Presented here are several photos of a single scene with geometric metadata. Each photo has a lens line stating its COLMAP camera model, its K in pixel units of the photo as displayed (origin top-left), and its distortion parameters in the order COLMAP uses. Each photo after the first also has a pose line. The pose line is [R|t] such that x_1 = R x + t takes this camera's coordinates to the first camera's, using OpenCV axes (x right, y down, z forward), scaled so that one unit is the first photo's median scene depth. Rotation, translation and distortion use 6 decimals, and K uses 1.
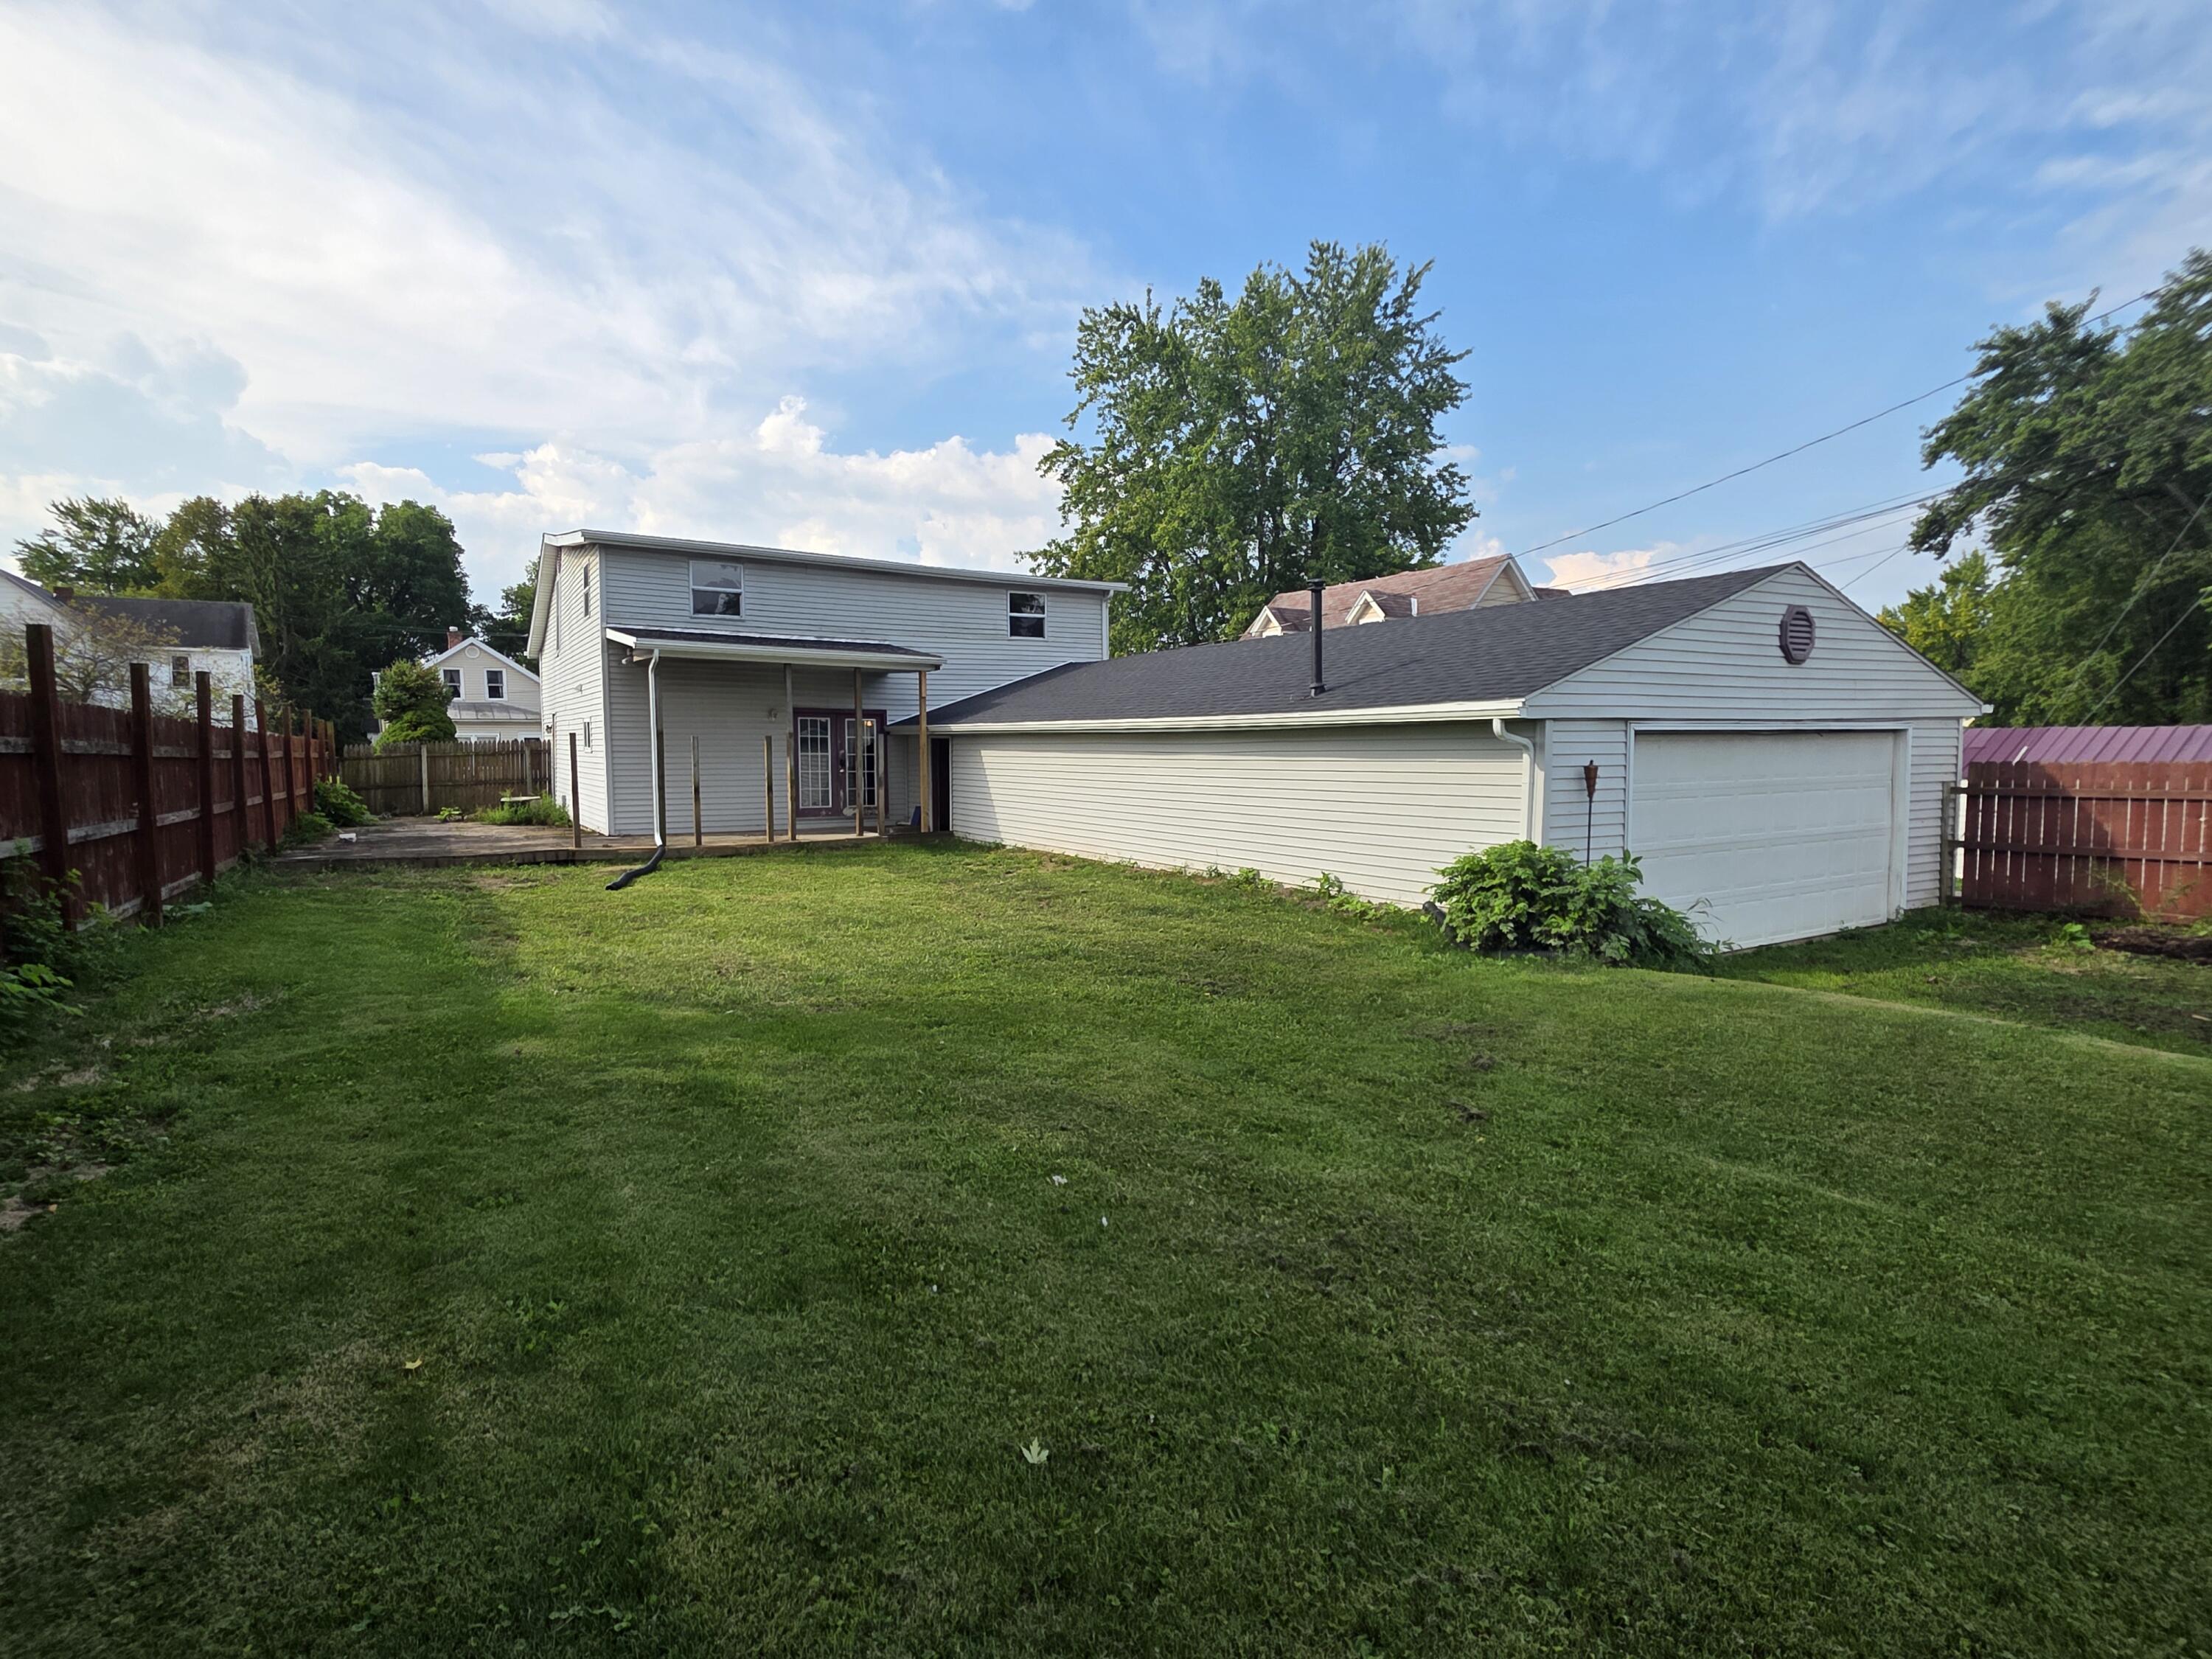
lens RADIAL K [[1138.4, 0, 1108.5], [0, 1138.4, 835.3], [0, 0, 1]] dist [0.009610, -0.005057]
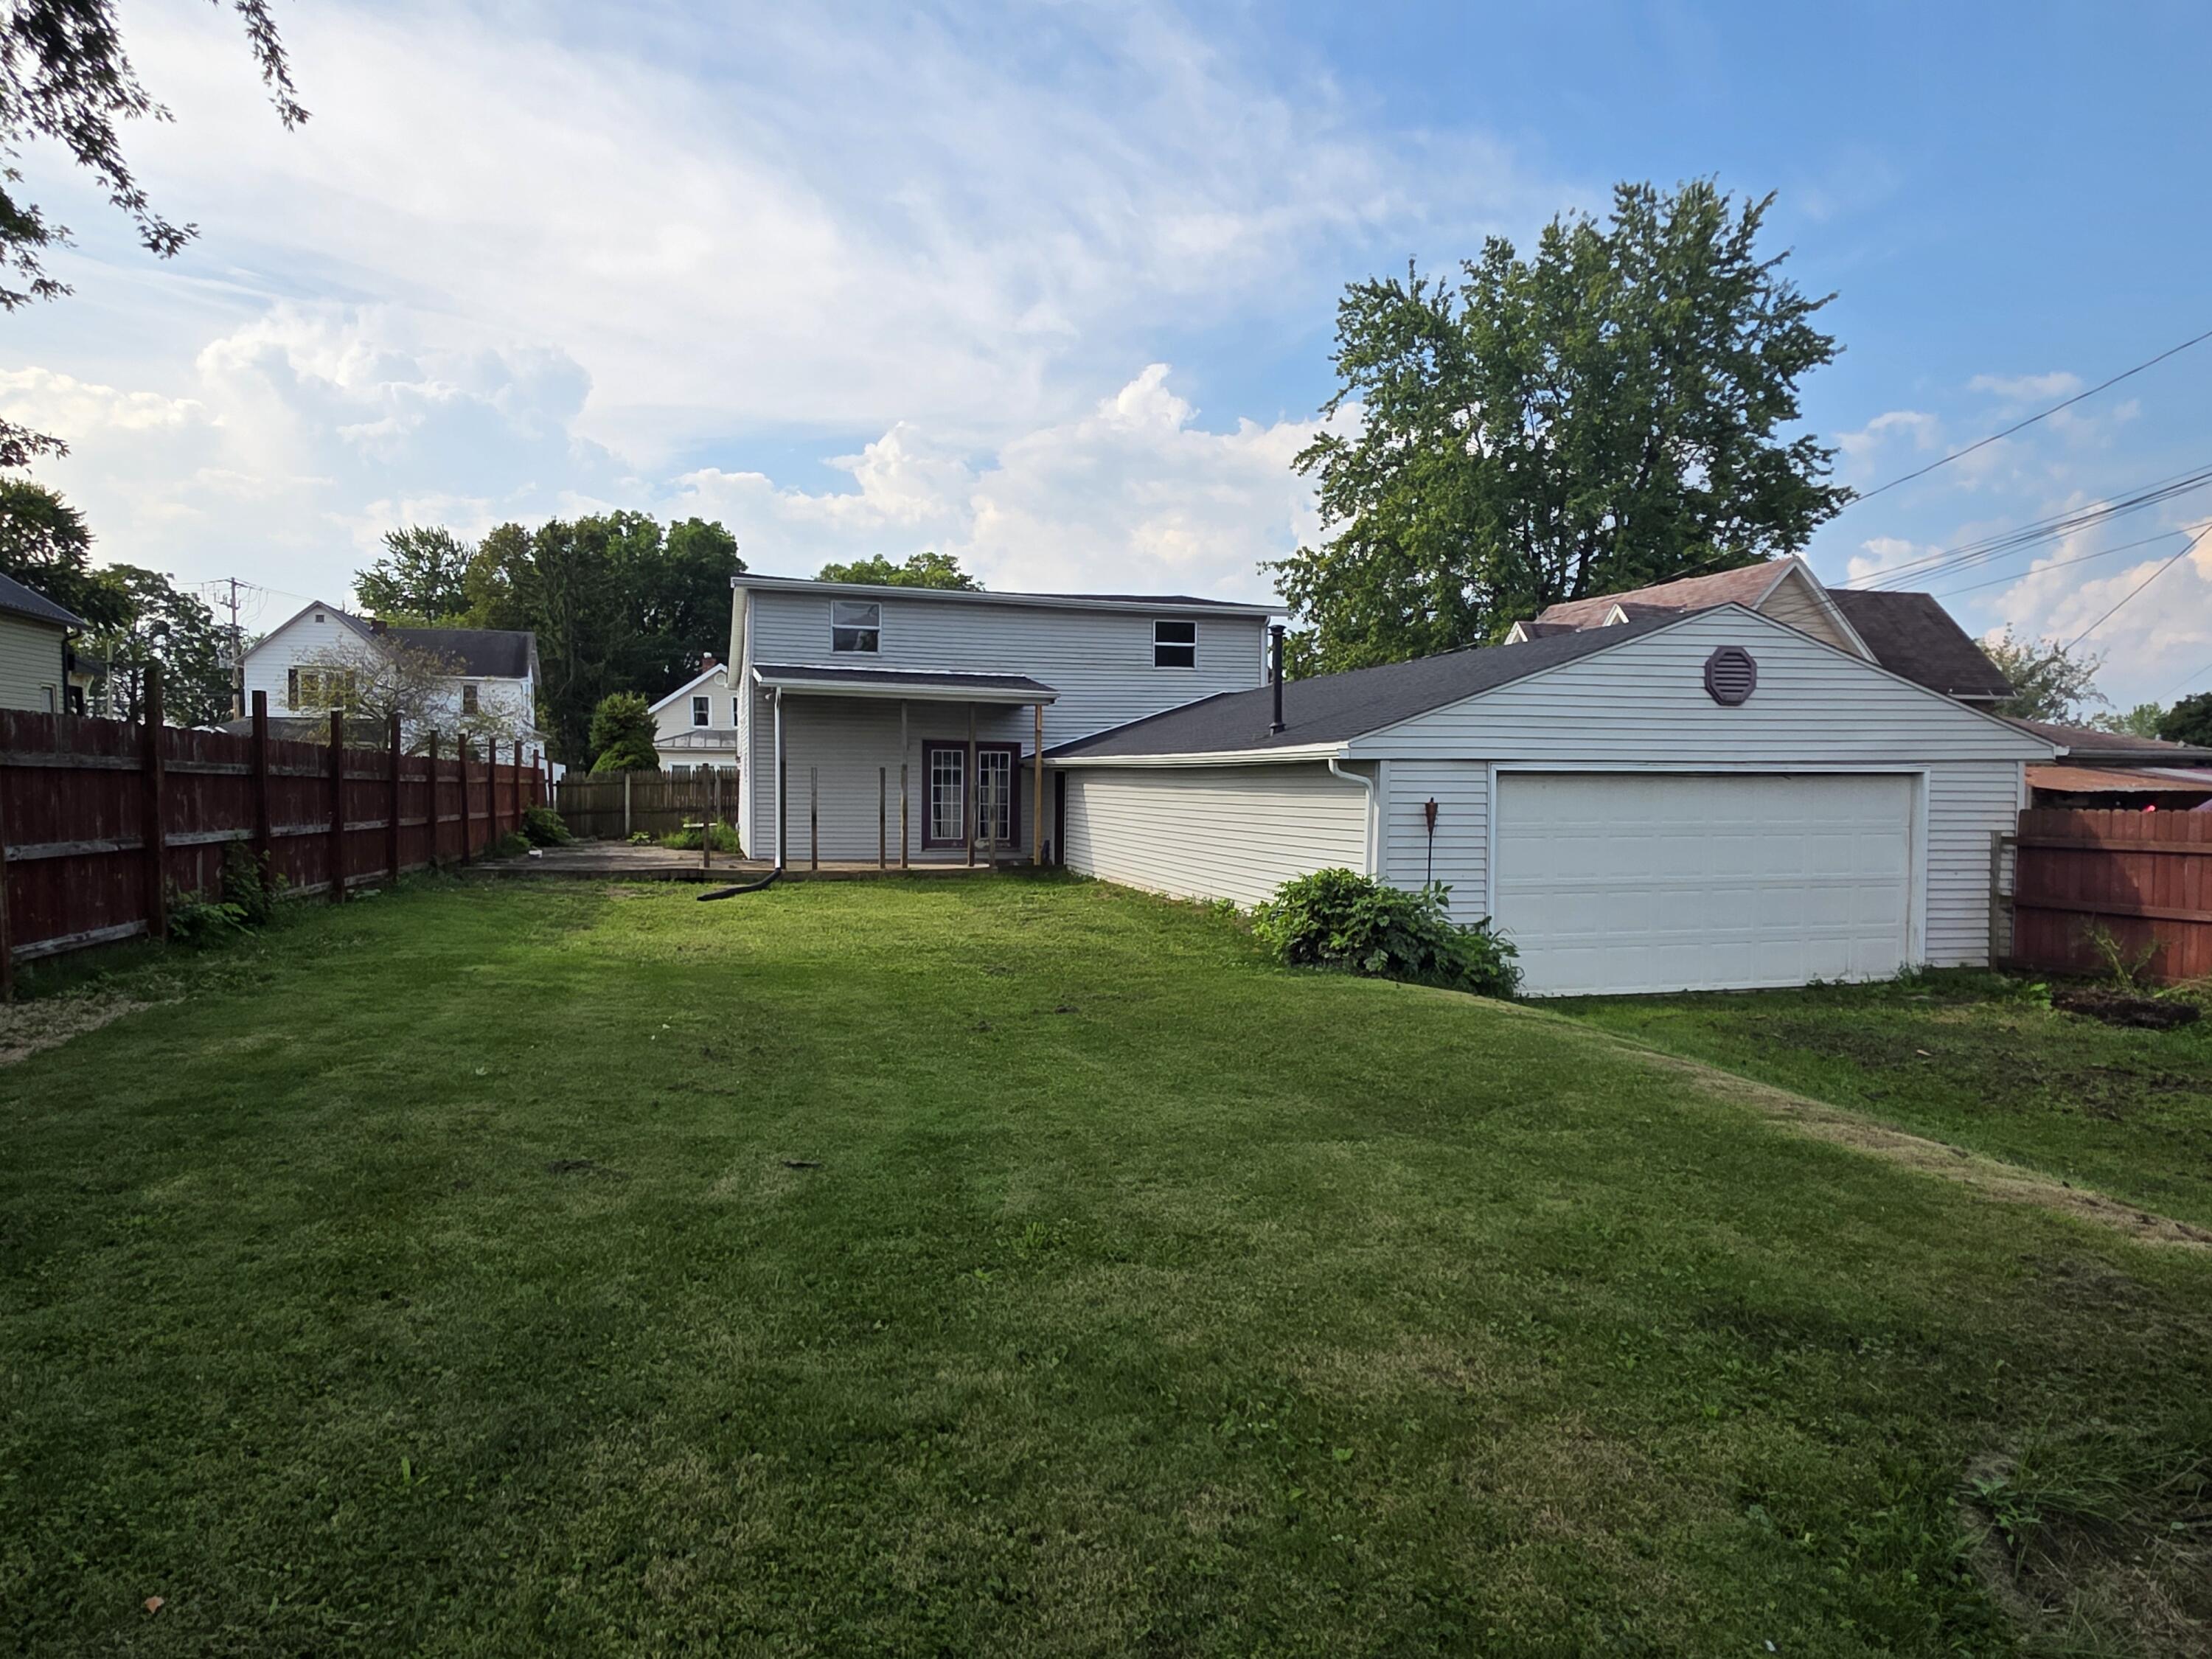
lens RADIAL K [[1416.7, 0, 1115.3], [0, 1416.7, 857.1], [0, 0, 1]] dist [0.004274, -0.003672]
pose [[0.963103, 0.026253, -0.267851, 0.118305], [-0.032935, 0.999248, -0.020484, 0.006677], [0.267111, 0.028549, 0.963243, -0.089416]]
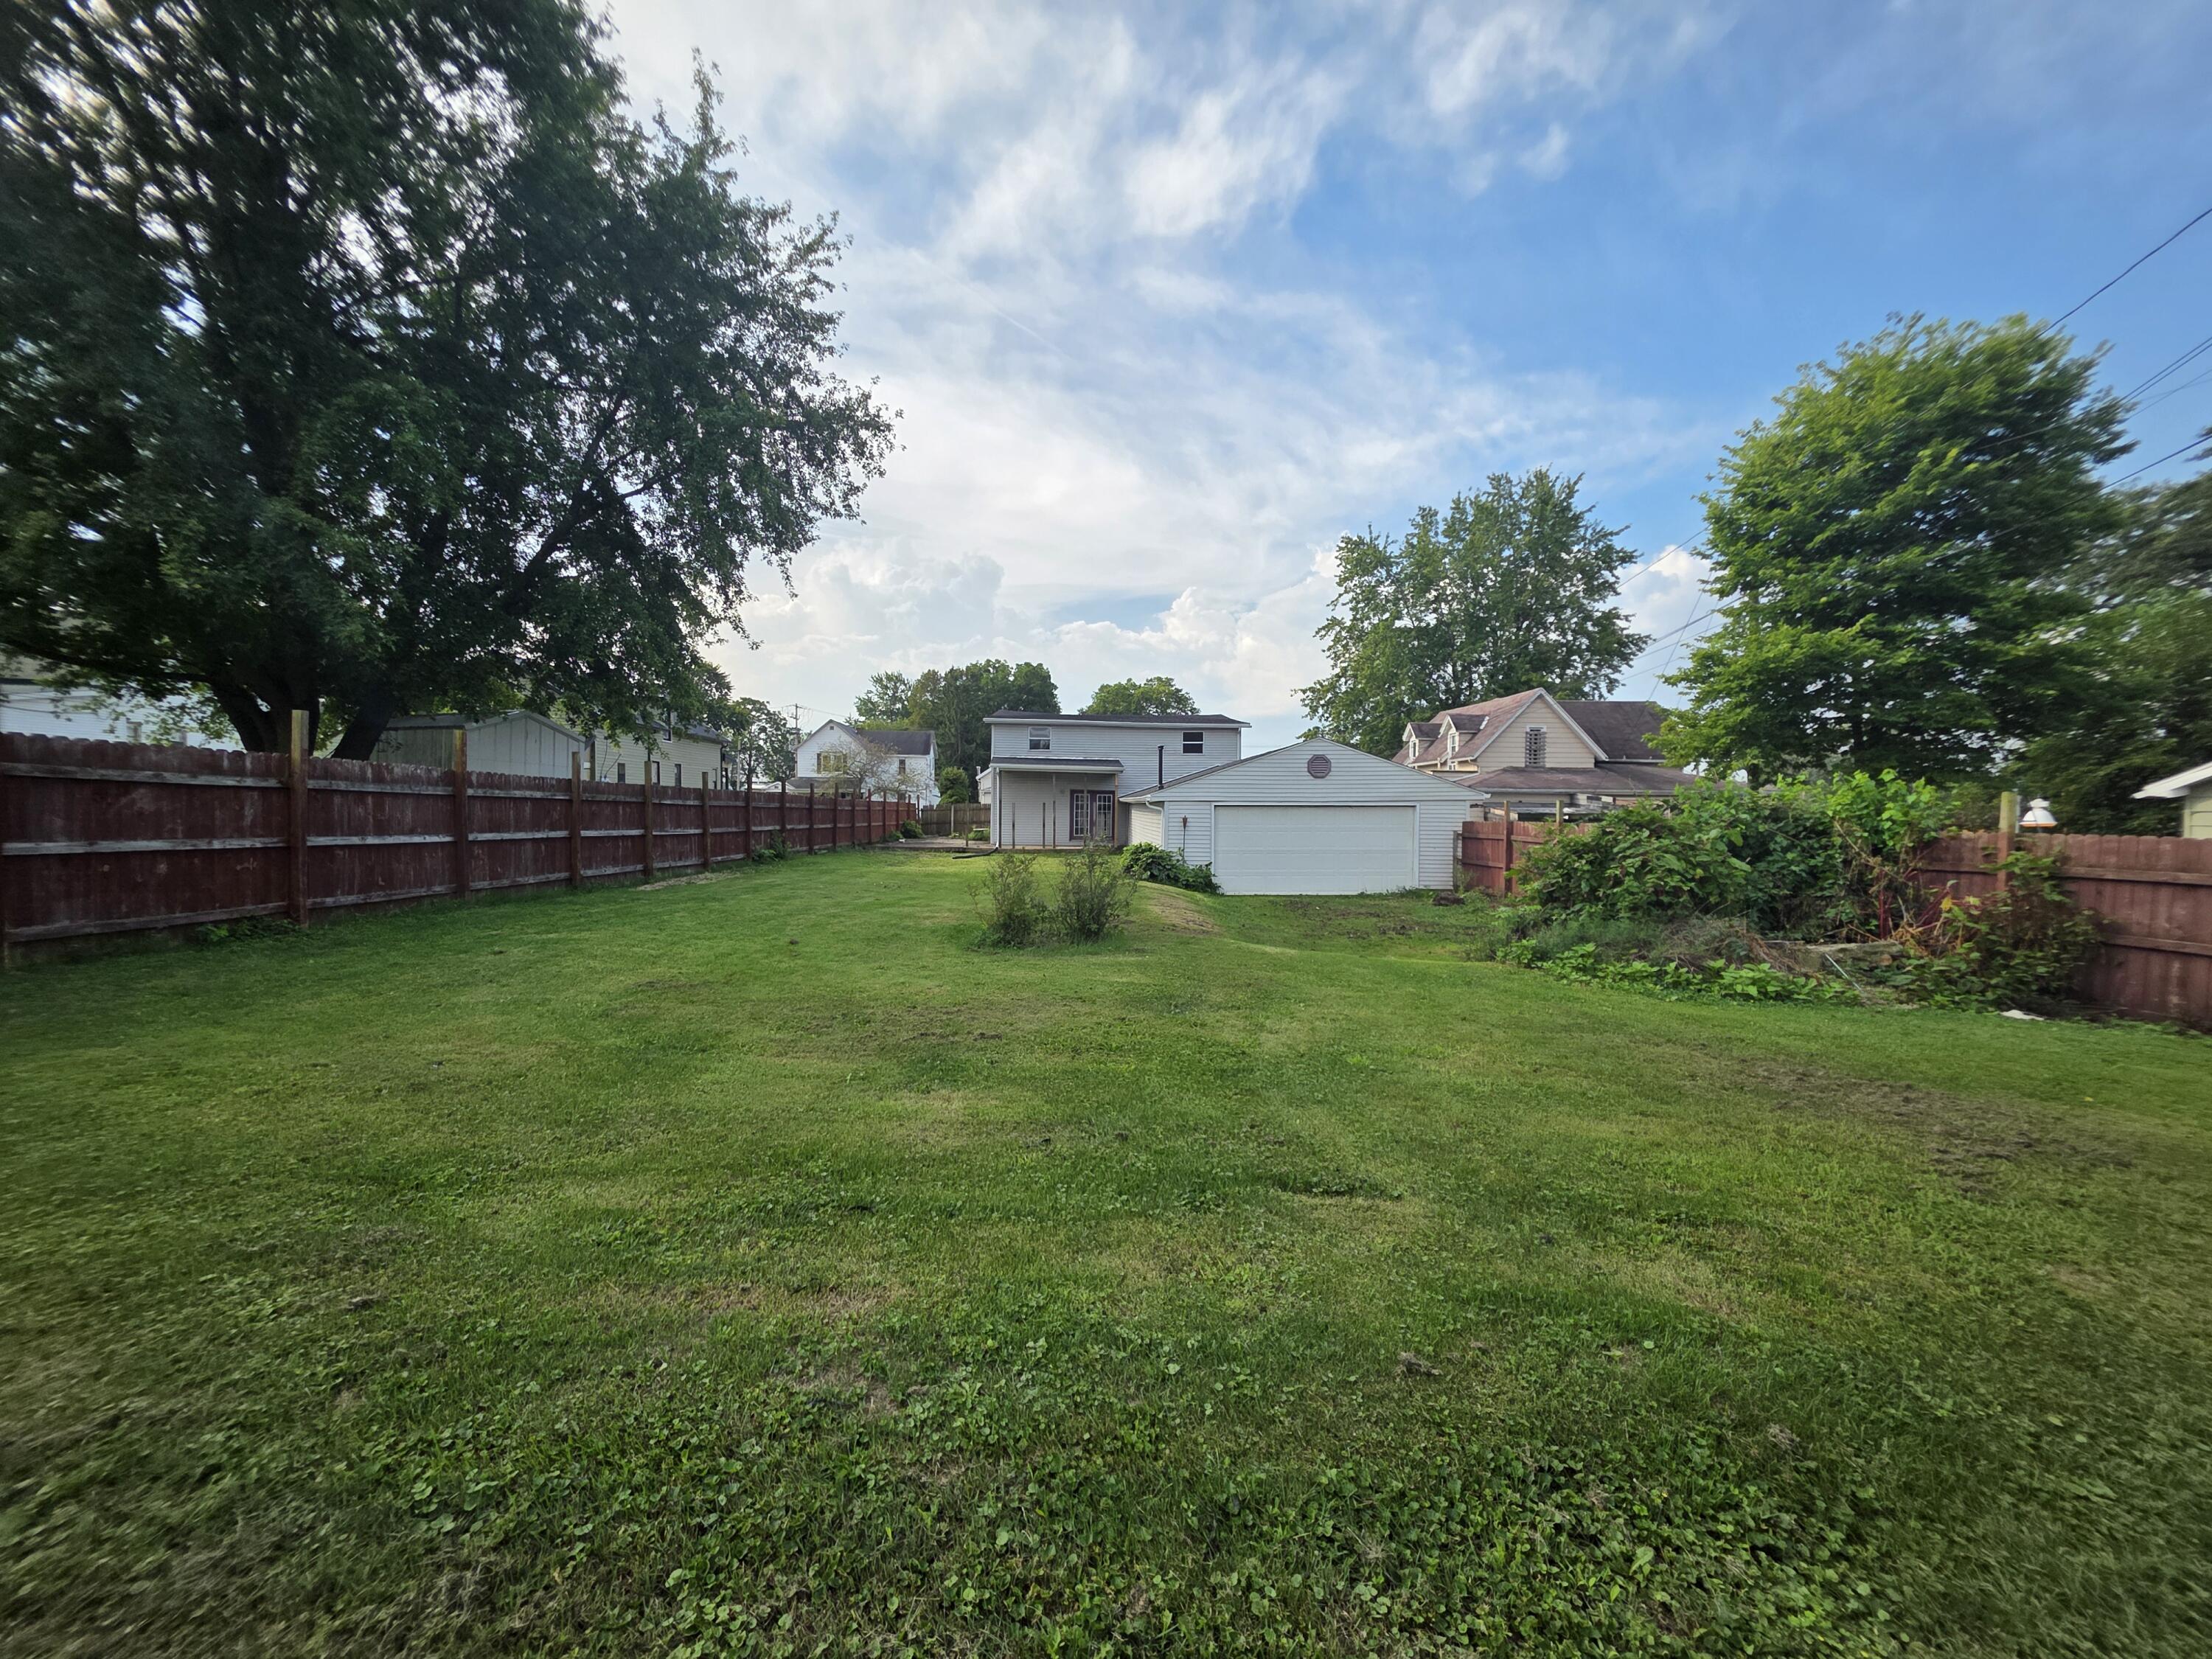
lens RADIAL K [[885.8, 0, 1107.9], [0, 885.8, 839.5], [0, 0, 1]] dist [-0.000648, -0.000272]
pose [[0.880629, 0.028002, -0.472979, 0.308456], [-0.047492, 0.998441, -0.029313, 0.015766], [0.471421, 0.048277, 0.880586, -0.242392]]
